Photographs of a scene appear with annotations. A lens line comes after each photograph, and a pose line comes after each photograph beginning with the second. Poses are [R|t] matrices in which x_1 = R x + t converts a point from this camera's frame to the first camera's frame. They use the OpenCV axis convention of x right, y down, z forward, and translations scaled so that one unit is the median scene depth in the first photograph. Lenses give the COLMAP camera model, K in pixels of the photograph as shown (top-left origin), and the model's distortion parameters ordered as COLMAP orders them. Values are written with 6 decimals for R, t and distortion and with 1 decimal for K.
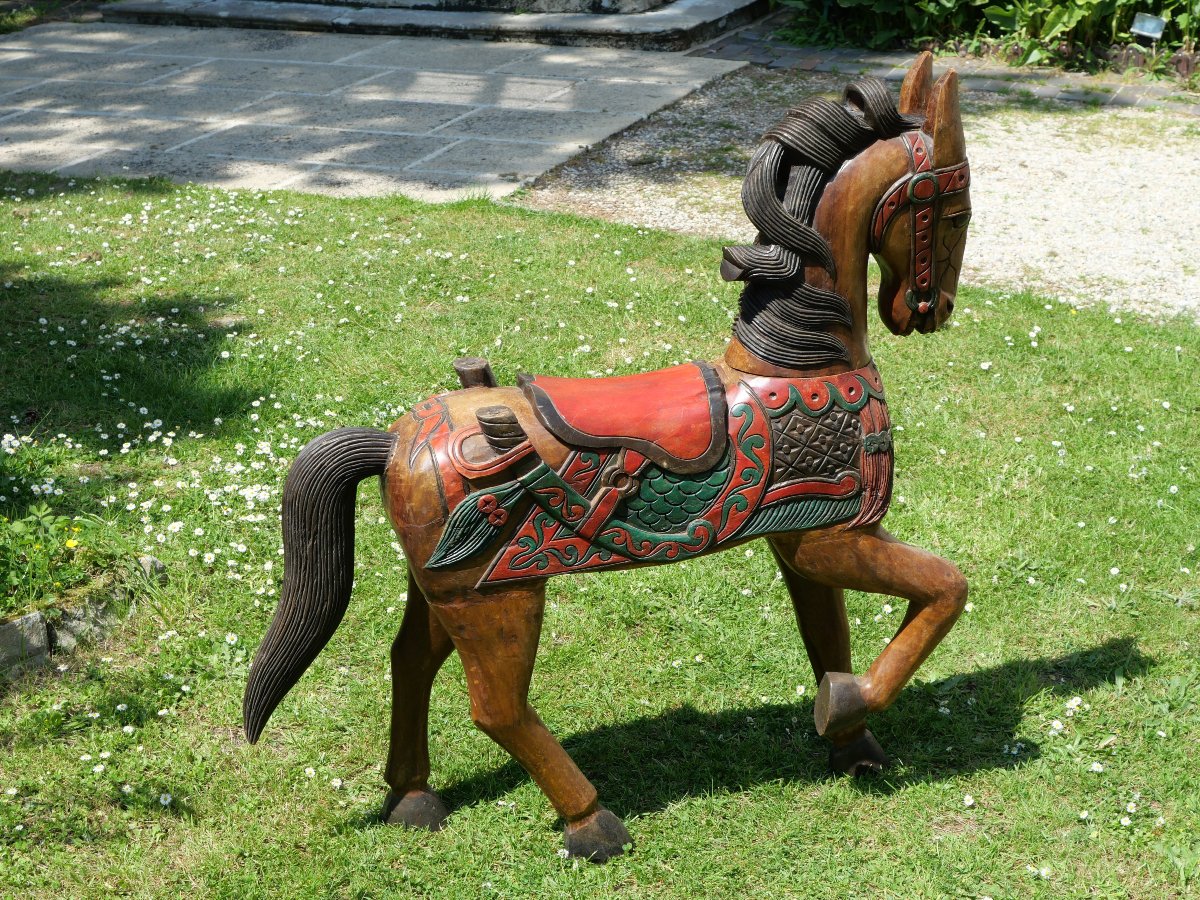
lens RADIAL K [[2097.5, 0, 600.0], [0, 2097.5, 450.0], [0, 0, 1]] dist [-0.008458, 0.065429]
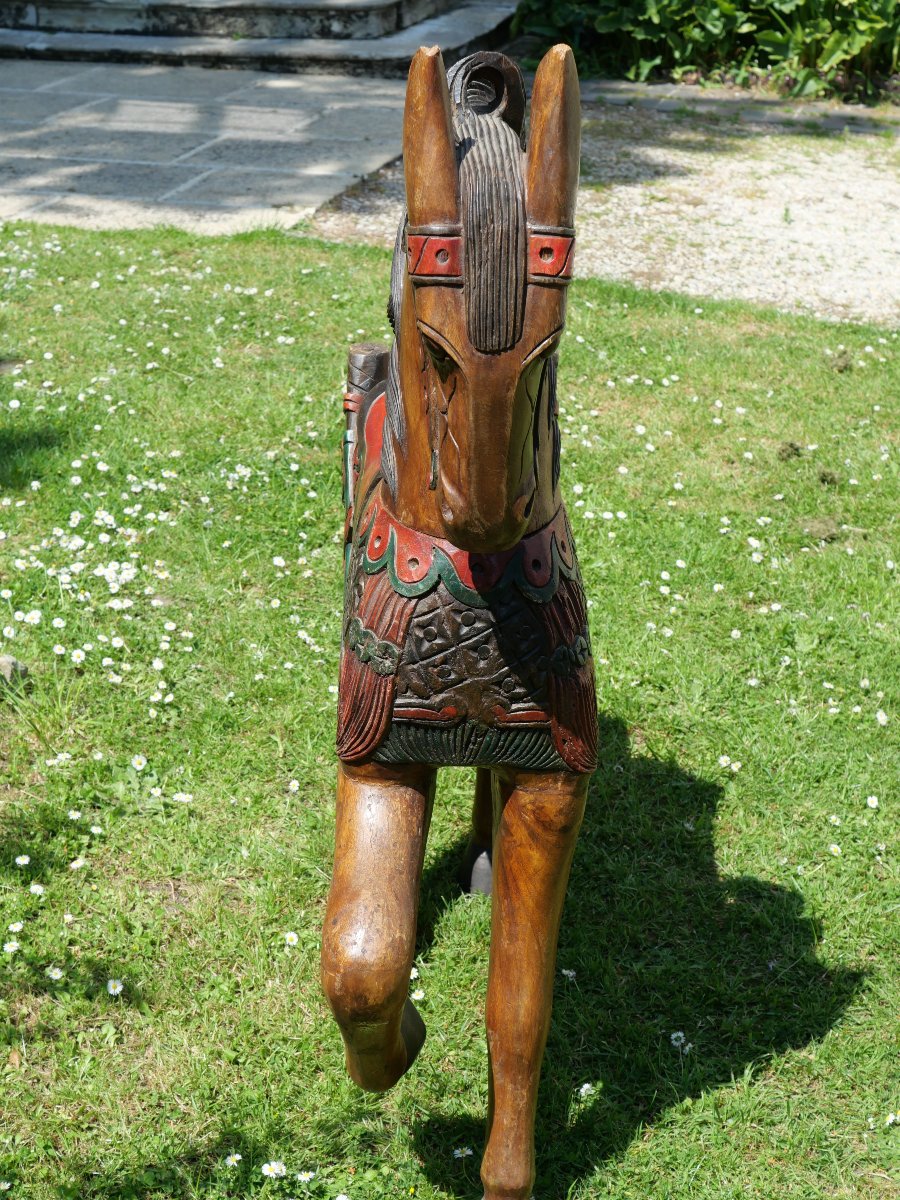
lens RADIAL K [[2097.5, 0, 450.0], [0, 2097.5, 600.0], [0, 0, 1]] dist [-0.008458, 0.065429]
pose [[0.993031, -0.021036, 0.115959, -0.085654], [0.016945, 0.999203, 0.036151, 0.002799], [-0.116627, -0.033934, 0.992596, 0.127936]]
